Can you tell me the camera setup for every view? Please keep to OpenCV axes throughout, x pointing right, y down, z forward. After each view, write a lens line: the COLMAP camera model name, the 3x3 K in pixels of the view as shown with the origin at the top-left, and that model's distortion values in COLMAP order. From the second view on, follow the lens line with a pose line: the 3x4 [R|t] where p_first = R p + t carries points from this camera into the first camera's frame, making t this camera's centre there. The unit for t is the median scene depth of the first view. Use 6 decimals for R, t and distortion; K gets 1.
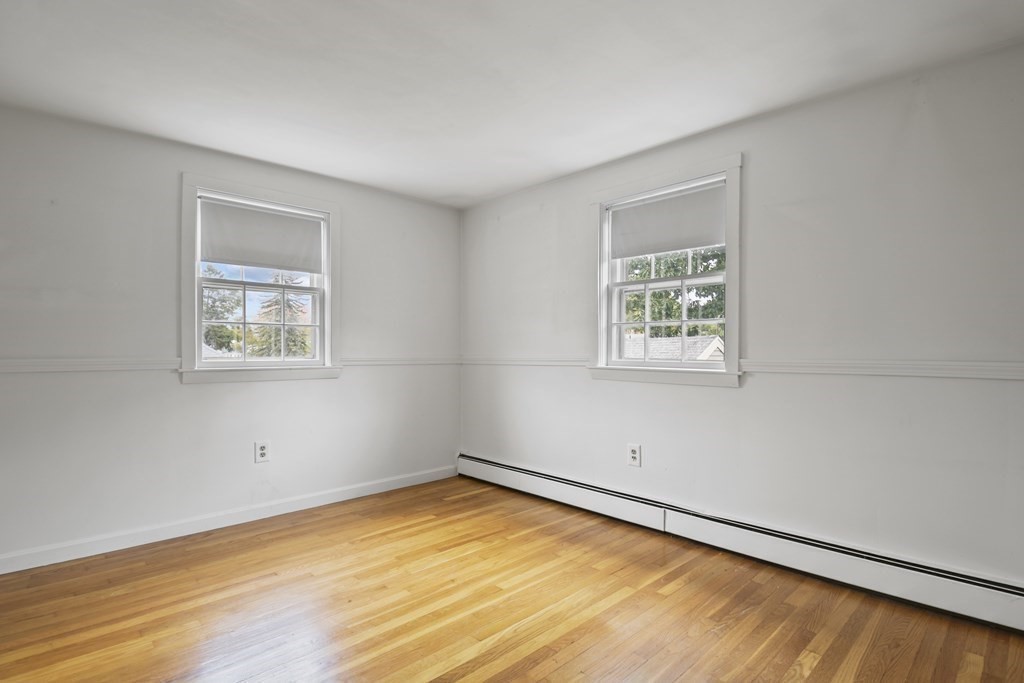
lens RADIAL K [[502.4, 0, 505.8], [0, 502.4, 350.2], [0, 0, 1]] dist [0.005908, -0.004556]
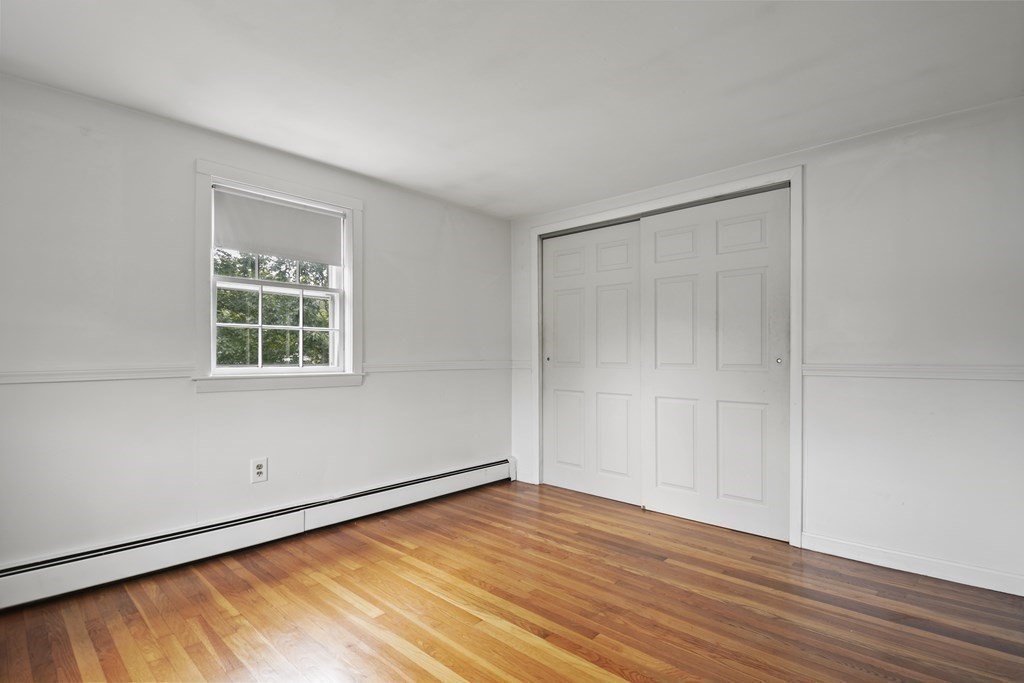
lens RADIAL K [[502.4, 0, 509.9], [0, 502.4, 344.8], [0, 0, 1]] dist [0.005908, -0.004556]
pose [[-0.039263, 0.012918, 0.999145, -0.807211], [0.001567, 0.999916, -0.012866, -0.010039], [-0.999228, 0.001060, -0.039280, 0.677396]]
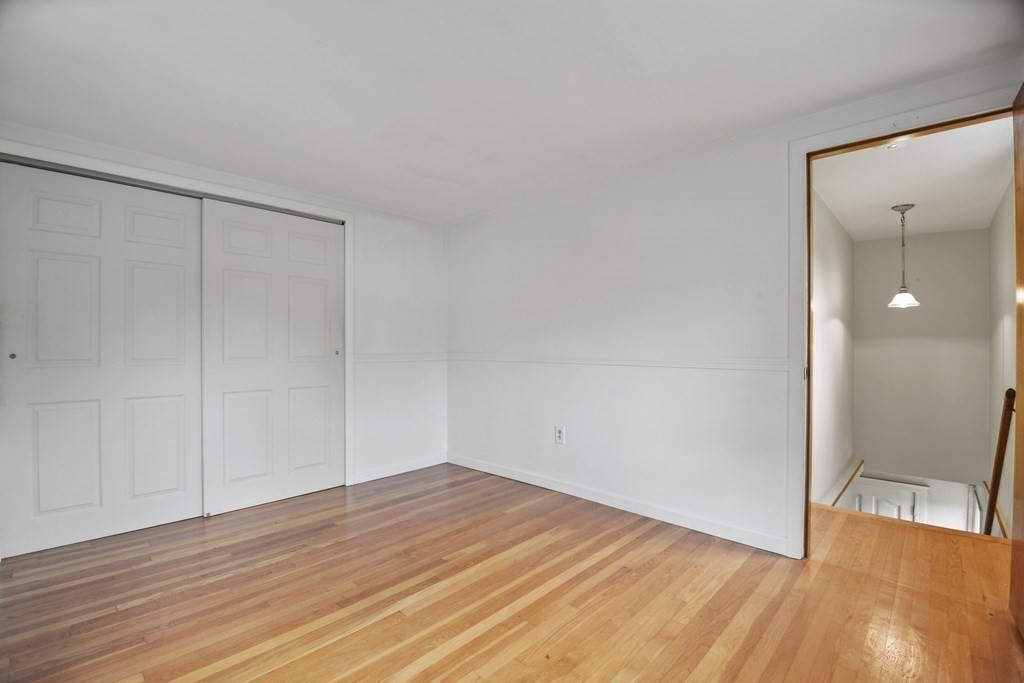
lens RADIAL K [[451.8, 0, 514.3], [0, 451.8, 342.6], [0, 0, 1]] dist [-0.024368, -0.002364]
pose [[-0.998961, -0.003749, -0.045418, -0.179663], [-0.003357, 0.999957, -0.008693, -0.008780], [0.045448, -0.008532, -0.998930, 1.388989]]
